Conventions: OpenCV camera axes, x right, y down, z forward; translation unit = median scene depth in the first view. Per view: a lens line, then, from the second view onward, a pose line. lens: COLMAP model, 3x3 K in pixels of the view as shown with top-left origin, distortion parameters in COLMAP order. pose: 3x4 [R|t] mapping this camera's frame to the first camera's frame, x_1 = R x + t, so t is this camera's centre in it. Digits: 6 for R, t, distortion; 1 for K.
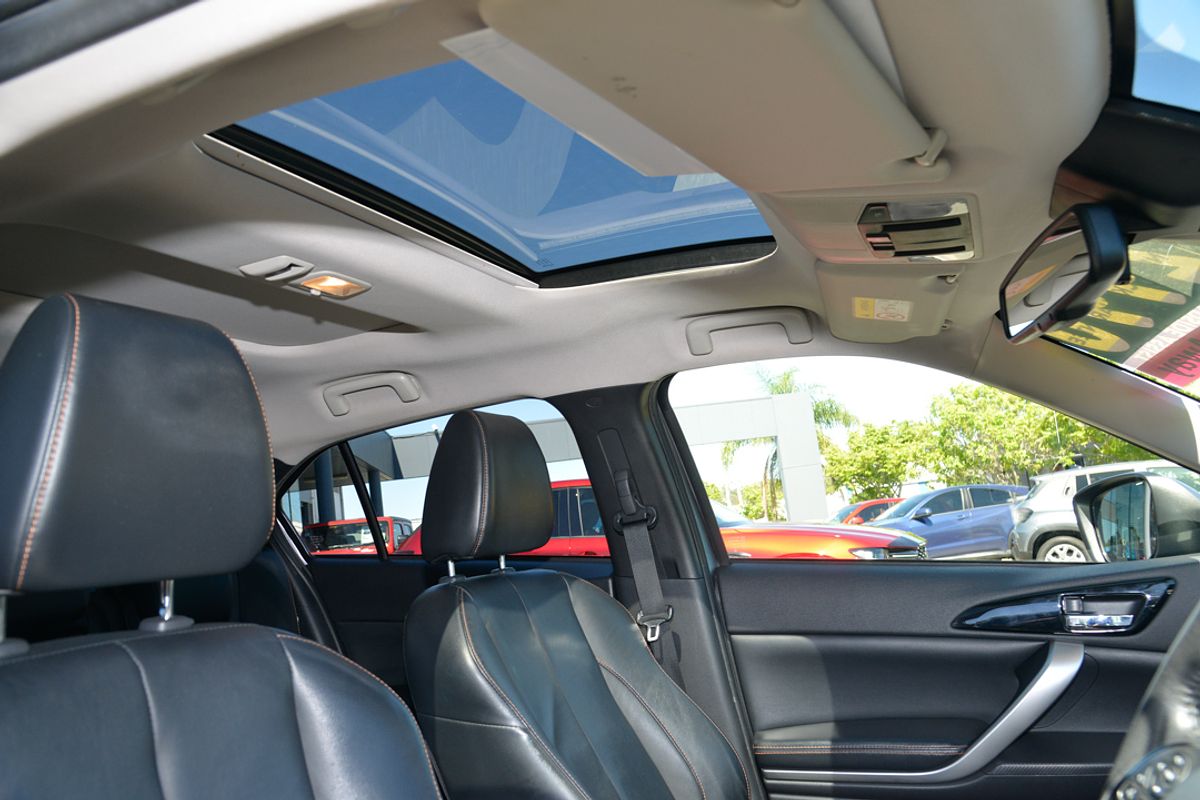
lens RADIAL K [[902.5, 0, 604.8], [0, 902.5, 418.8], [0, 0, 1]] dist [-0.061634, 0.008659]
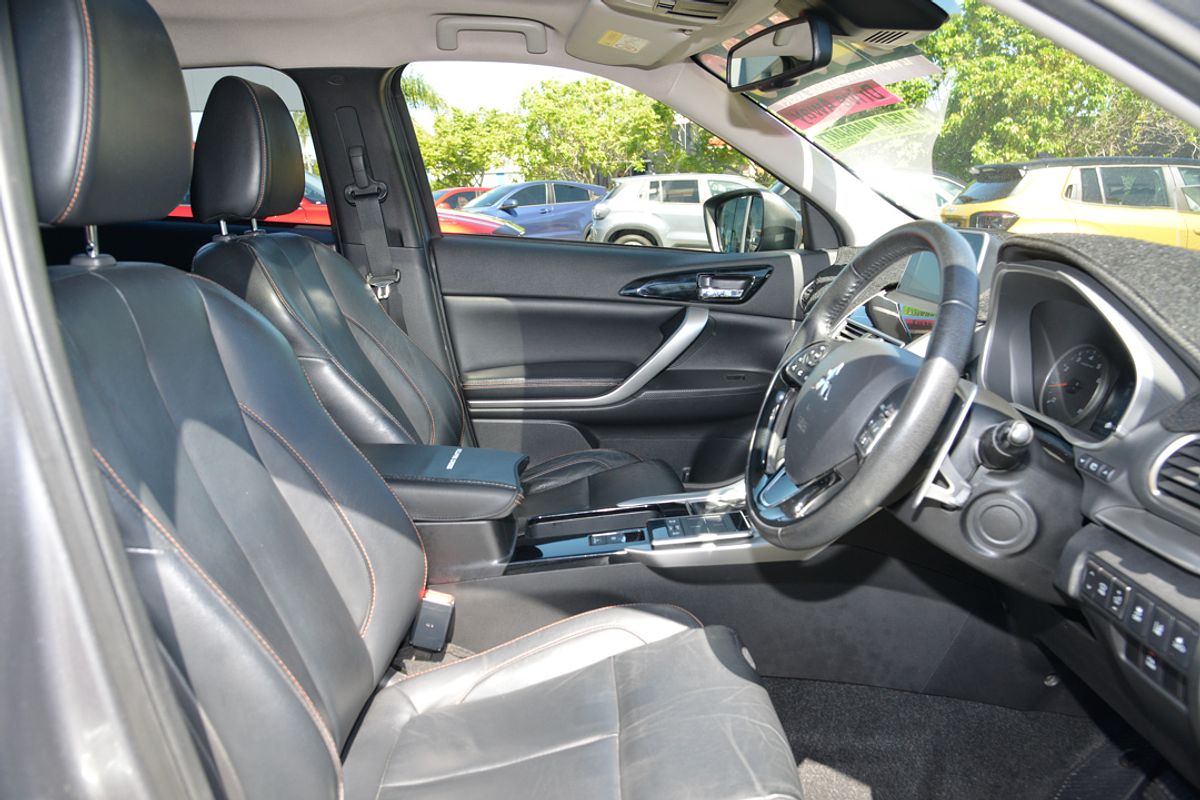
lens RADIAL K [[902.5, 0, 604.8], [0, 902.5, 418.8], [0, 0, 1]] dist [-0.061634, 0.008659]
pose [[0.896611, -0.032529, 0.441623, -0.200133], [-0.120114, 0.942043, 0.313253, -0.008414], [-0.426218, -0.333911, 0.840739, -0.158433]]
